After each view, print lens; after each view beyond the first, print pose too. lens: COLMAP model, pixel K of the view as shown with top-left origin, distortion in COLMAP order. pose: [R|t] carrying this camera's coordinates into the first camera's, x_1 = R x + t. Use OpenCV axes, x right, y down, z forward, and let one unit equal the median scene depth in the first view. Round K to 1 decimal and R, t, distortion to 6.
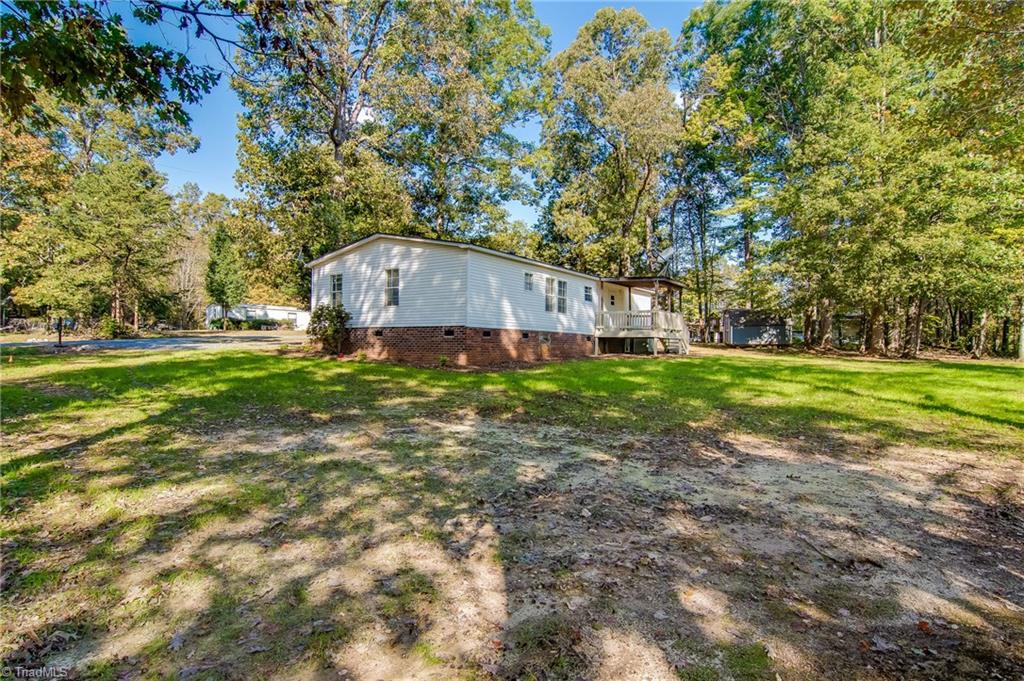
lens RADIAL K [[576.8, 0, 518.8], [0, 576.8, 335.0], [0, 0, 1]] dist [-0.005730, -0.003336]
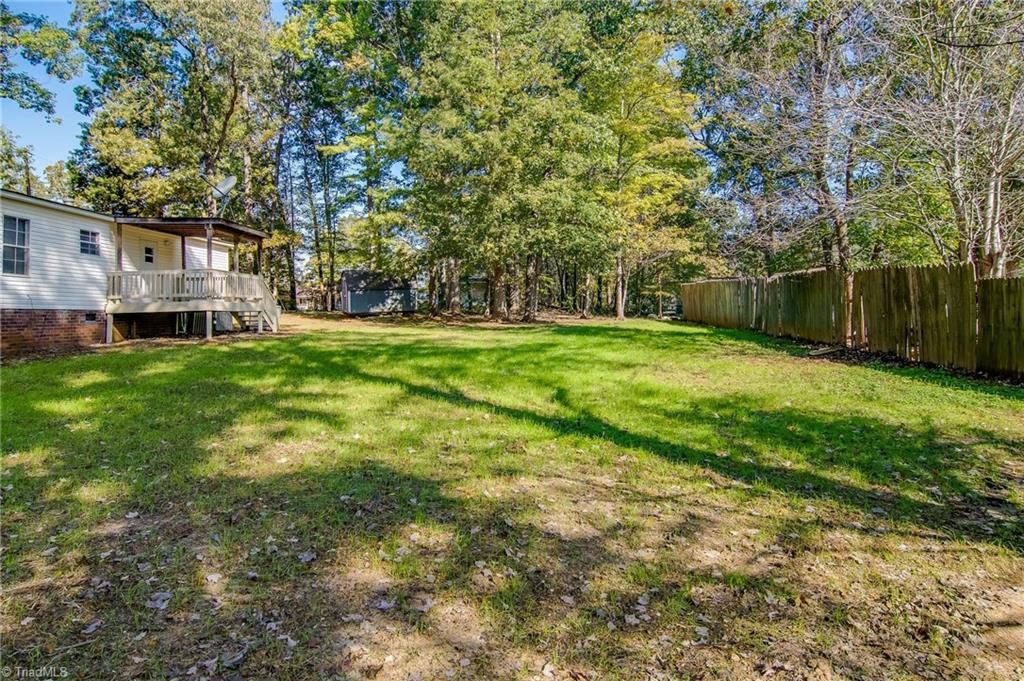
lens RADIAL K [[552.2, 0, 509.2], [0, 552.2, 322.3], [0, 0, 1]] dist [-0.000902, -0.002356]
pose [[0.843005, -0.049987, 0.535578, 0.167135], [0.028357, 0.998418, 0.048550, -0.003131], [-0.537158, -0.025741, 0.843089, 0.256200]]
